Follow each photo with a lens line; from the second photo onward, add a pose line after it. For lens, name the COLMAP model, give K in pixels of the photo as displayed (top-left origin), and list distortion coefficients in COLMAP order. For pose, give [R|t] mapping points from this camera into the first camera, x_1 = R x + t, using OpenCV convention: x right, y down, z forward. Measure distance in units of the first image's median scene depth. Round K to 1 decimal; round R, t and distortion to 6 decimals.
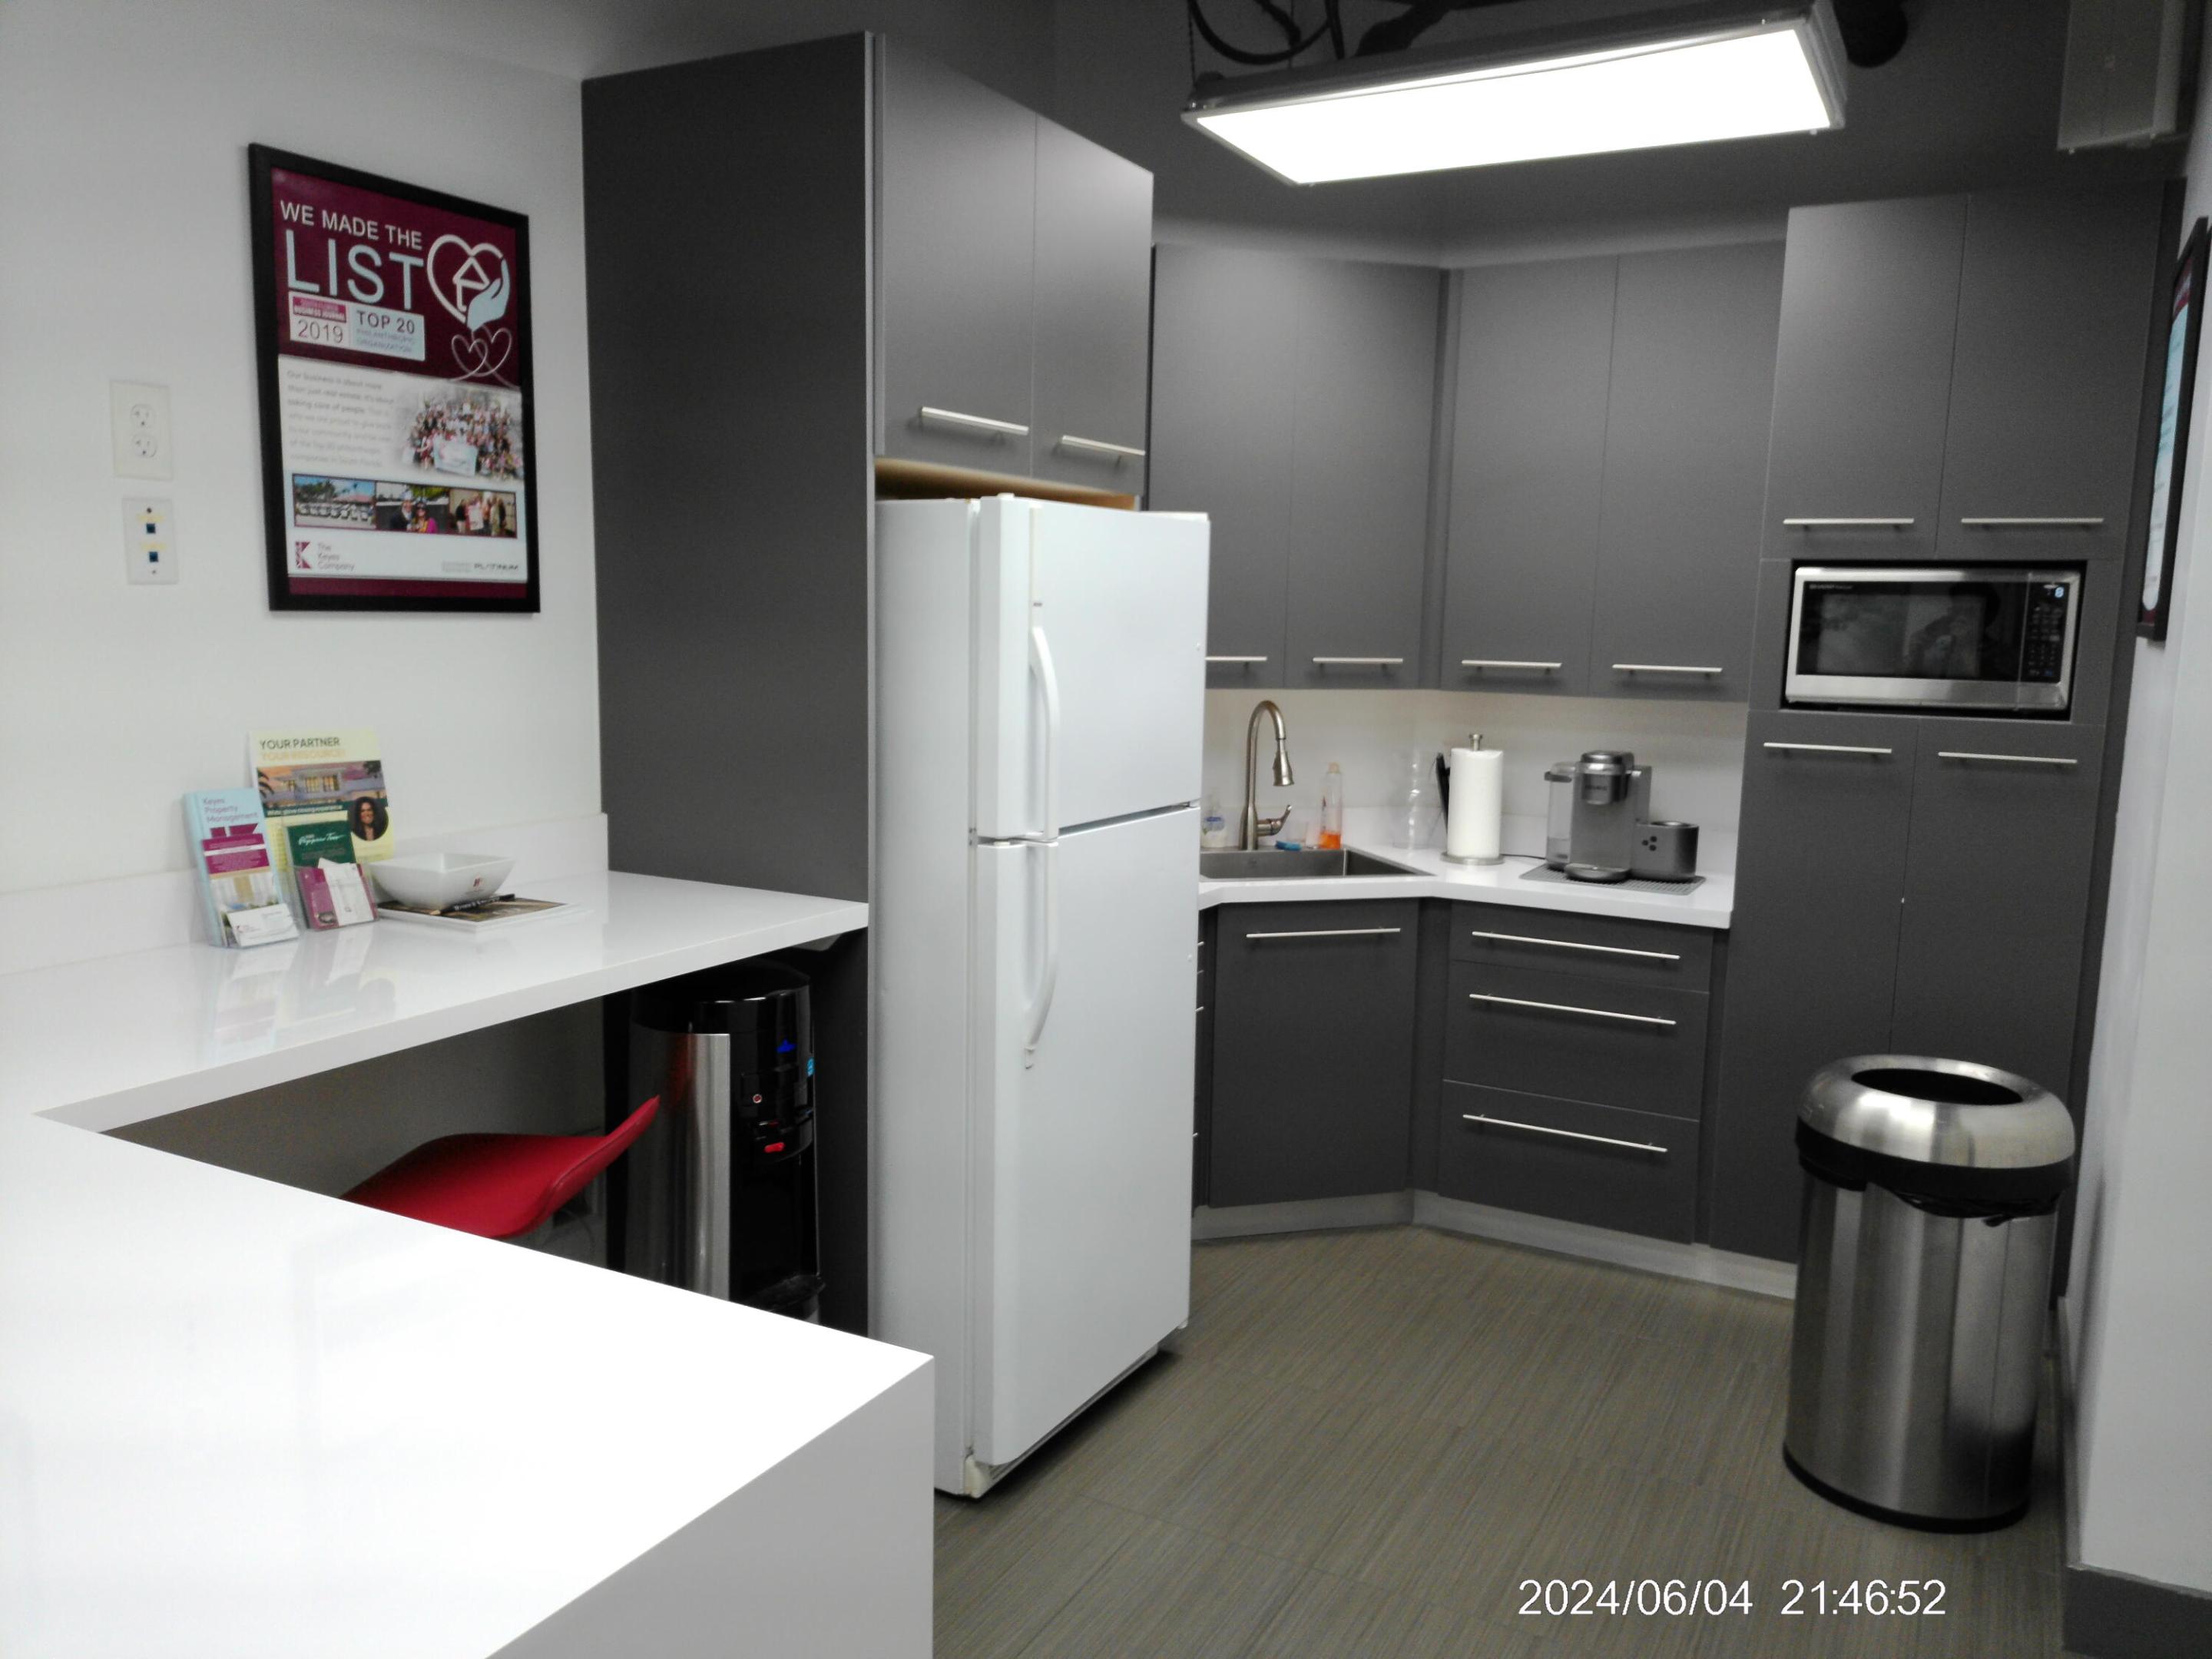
lens RADIAL K [[1629.8, 0, 1108.6], [0, 1629.8, 872.9], [0, 0, 1]] dist [0.004674, -0.000214]
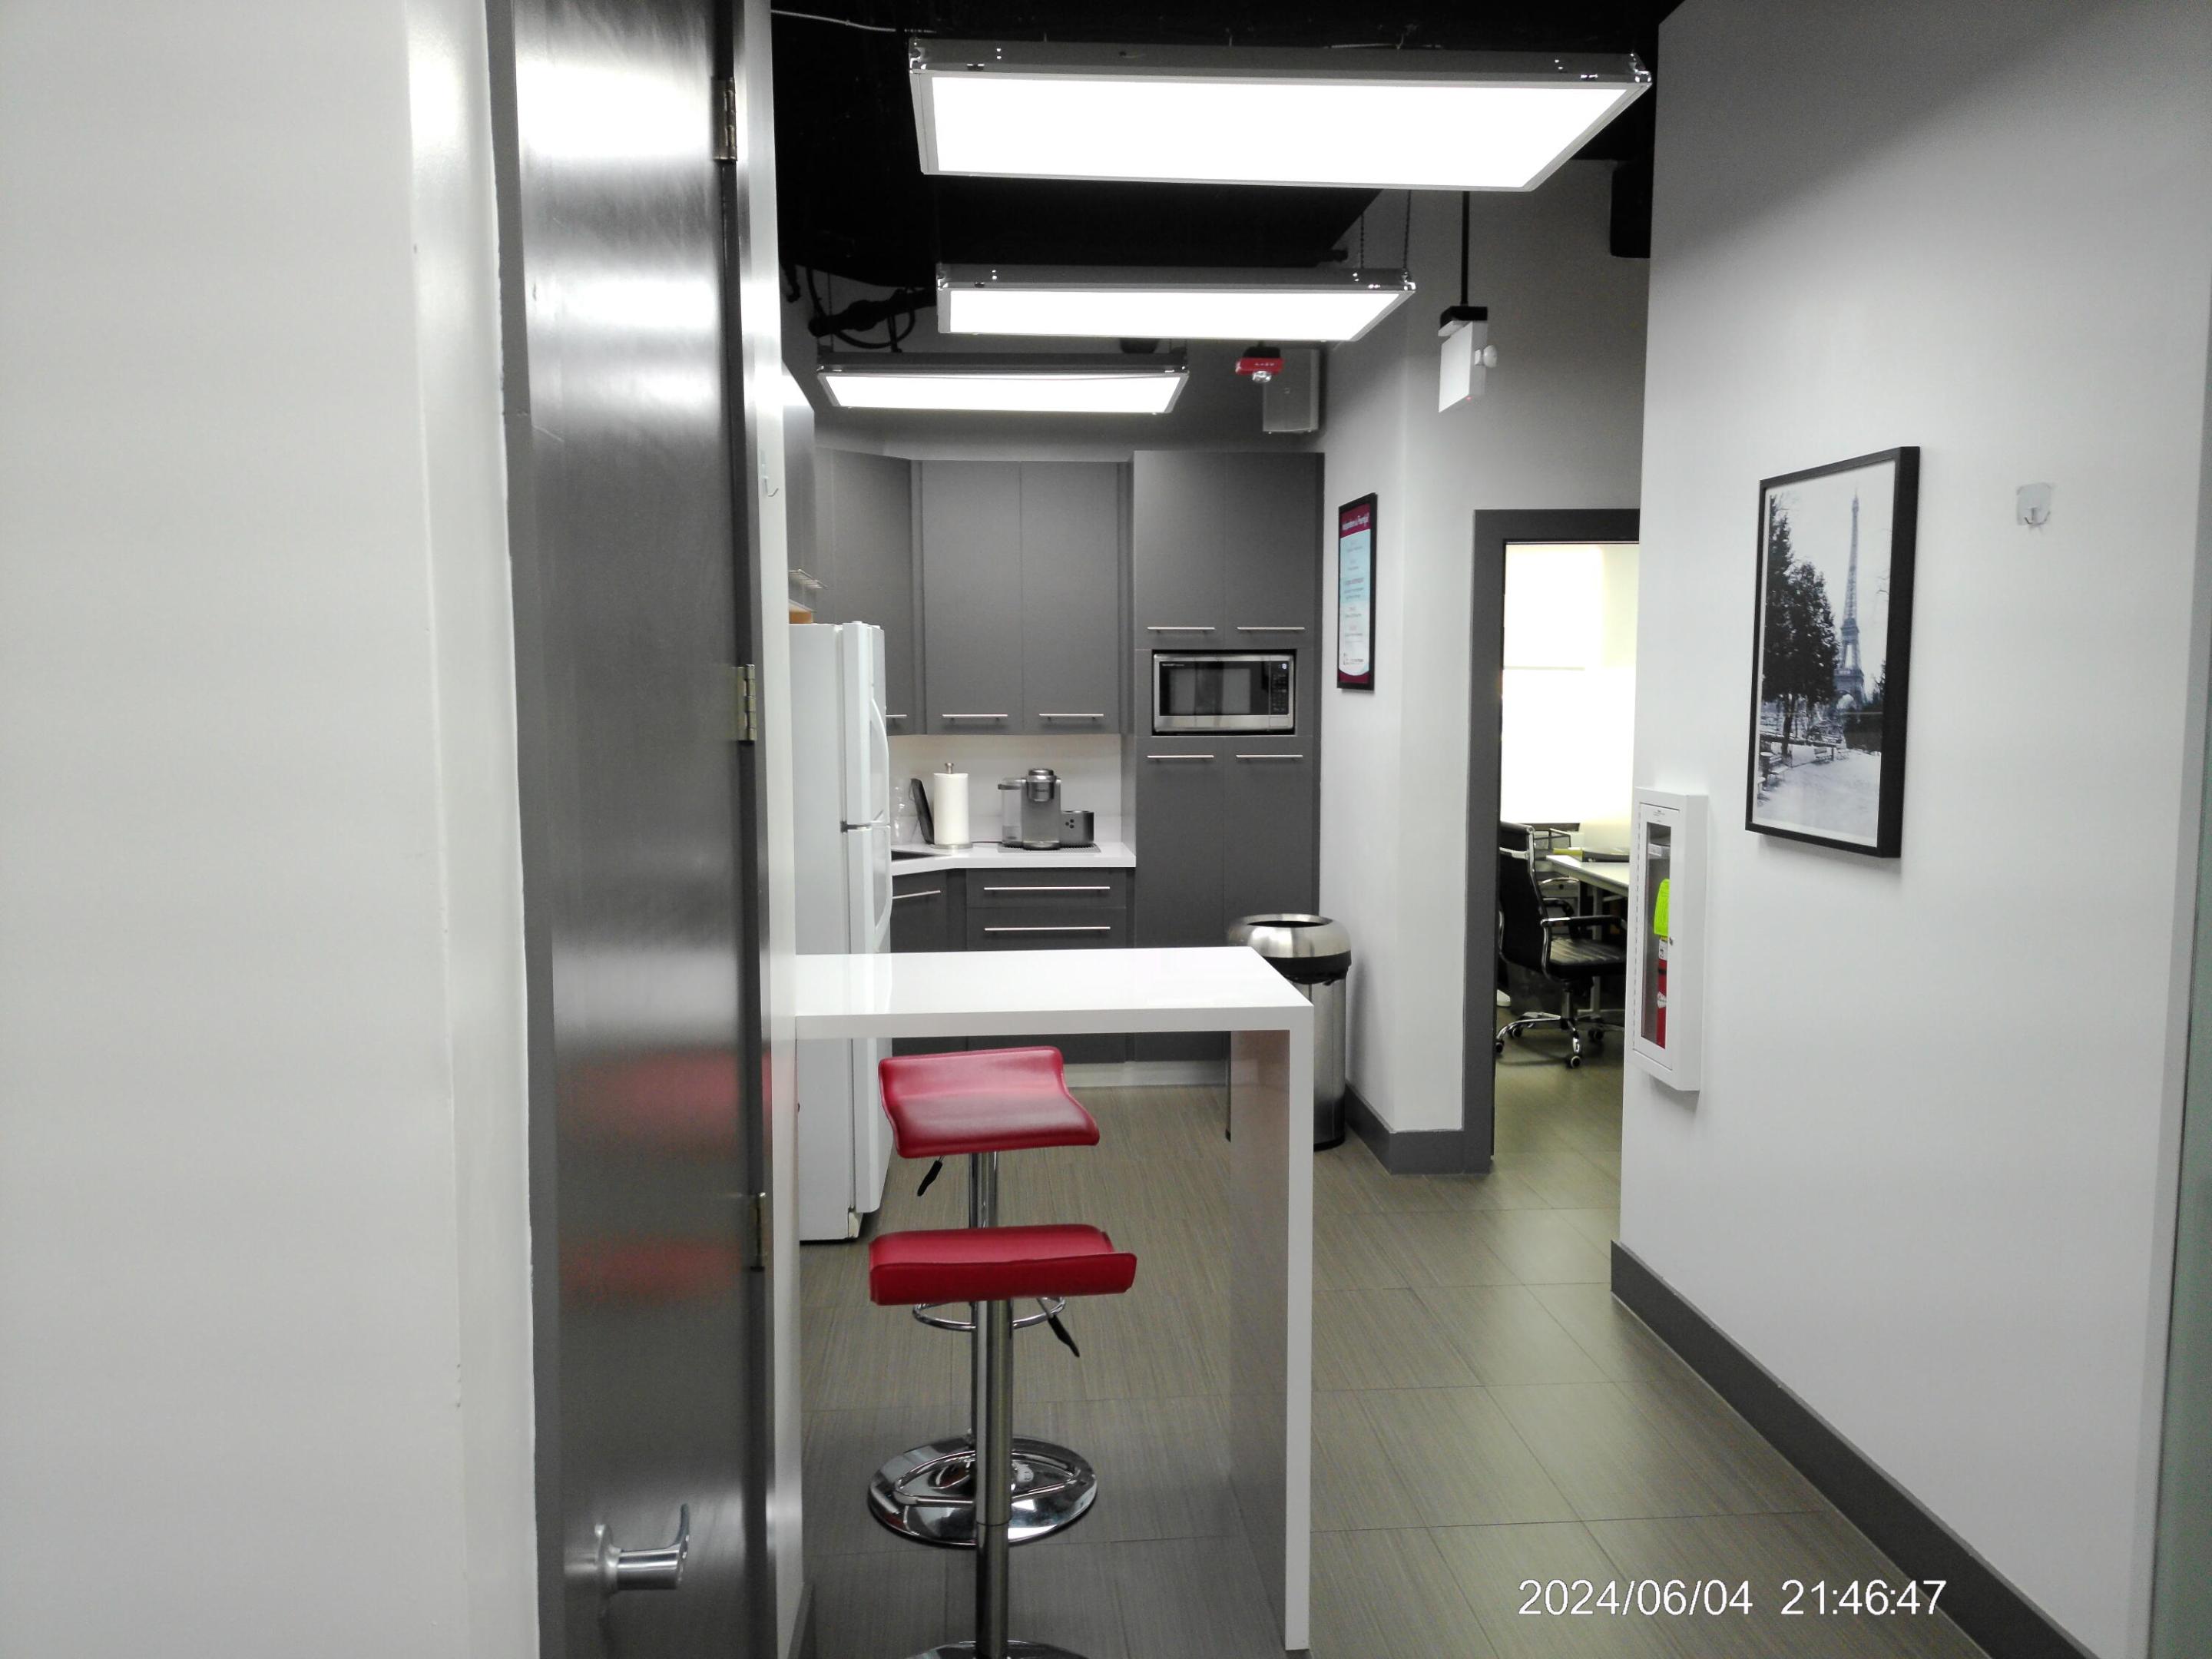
lens RADIAL K [[1664.3, 0, 1093.2], [0, 1664.3, 835.8], [0, 0, 1]] dist [0.093783, -0.112679]
pose [[0.855120, -0.074011, 0.513119, -0.498604], [0.102818, 0.994308, -0.027932, 0.042336], [-0.508131, 0.076643, 0.857863, -0.421832]]
